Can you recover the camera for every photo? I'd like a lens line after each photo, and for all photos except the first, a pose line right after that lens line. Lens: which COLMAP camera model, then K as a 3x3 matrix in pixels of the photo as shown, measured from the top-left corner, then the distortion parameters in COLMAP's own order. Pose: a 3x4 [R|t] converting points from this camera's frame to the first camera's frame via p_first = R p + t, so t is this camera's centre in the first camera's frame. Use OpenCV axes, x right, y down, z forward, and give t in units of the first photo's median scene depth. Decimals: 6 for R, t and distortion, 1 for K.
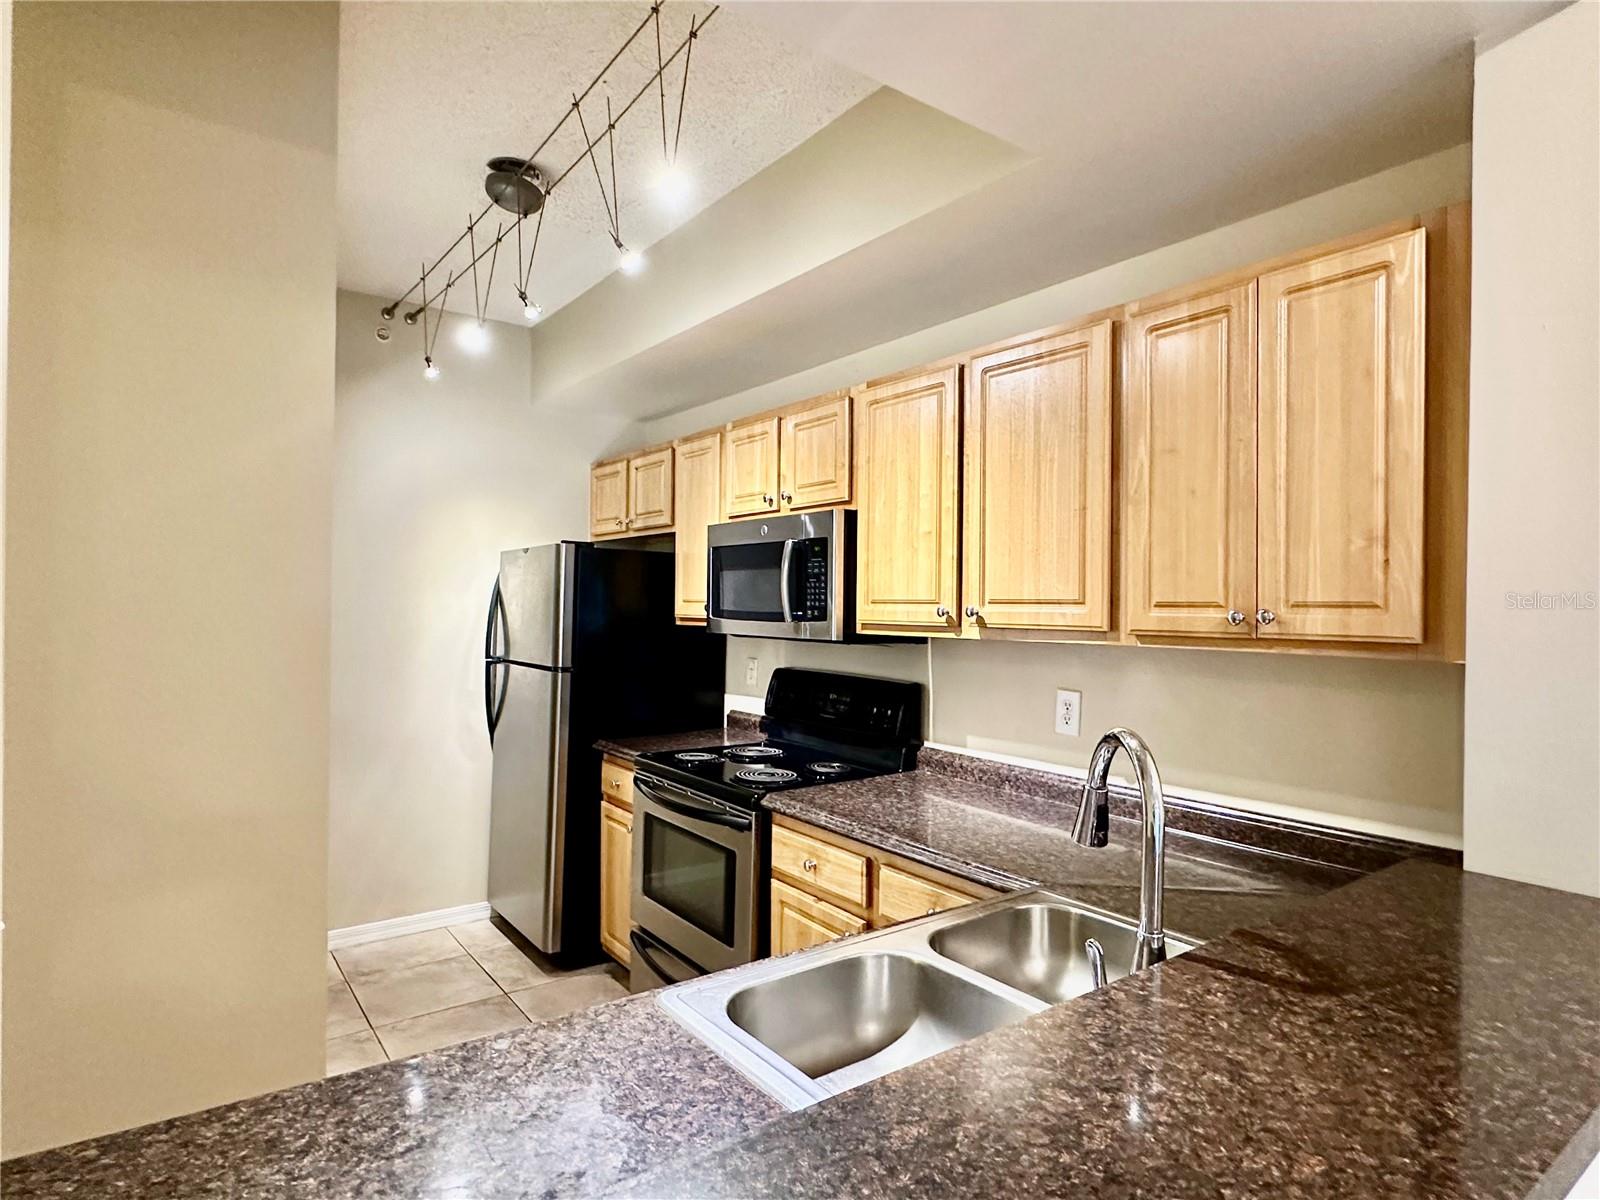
lens RADIAL K [[886.5, 0, 800.0], [0, 886.5, 600.0], [0, 0, 1]] dist [-0.001229, -0.000578]
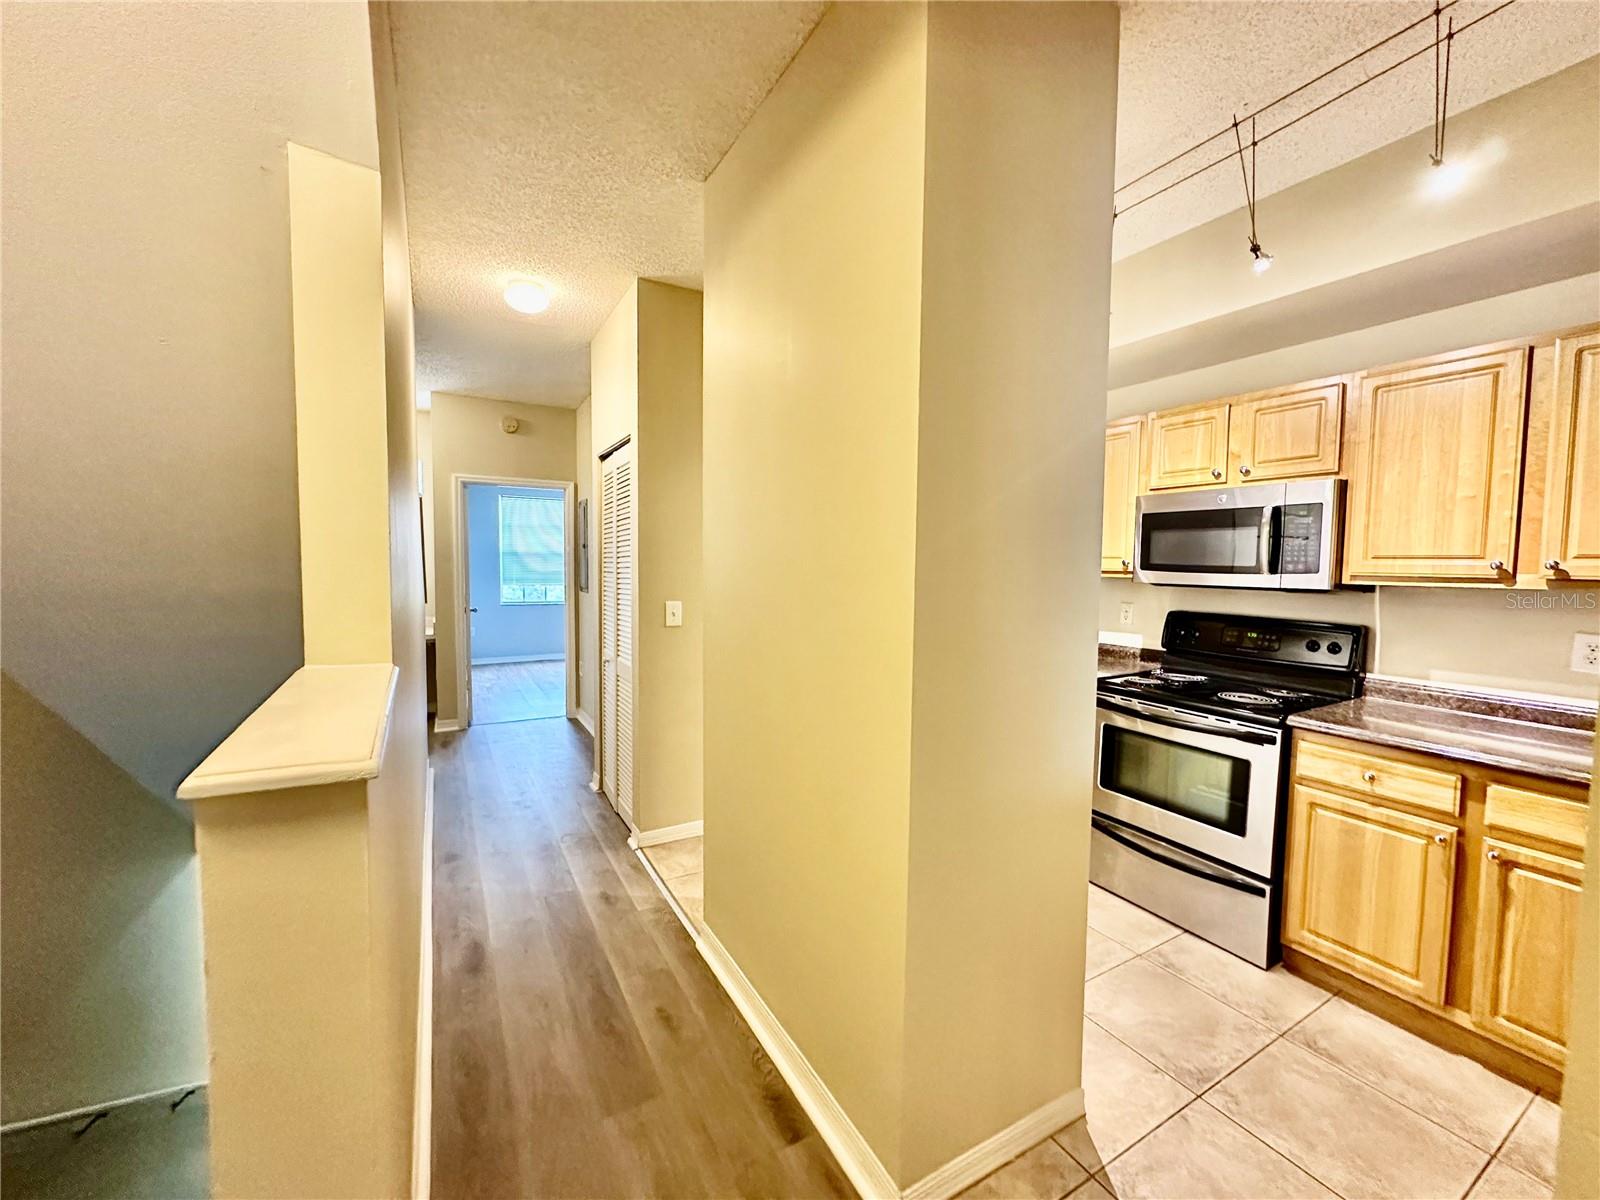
lens RADIAL K [[638.8, 0, 801.6], [0, 638.8, 597.3], [0, 0, 1]] dist [-0.002878, 0.000123]
pose [[0.993016, 0.008917, -0.117644, -0.601772], [-0.001871, 0.998205, 0.059869, 0.006351], [0.117967, -0.059231, 0.991250, 0.064324]]
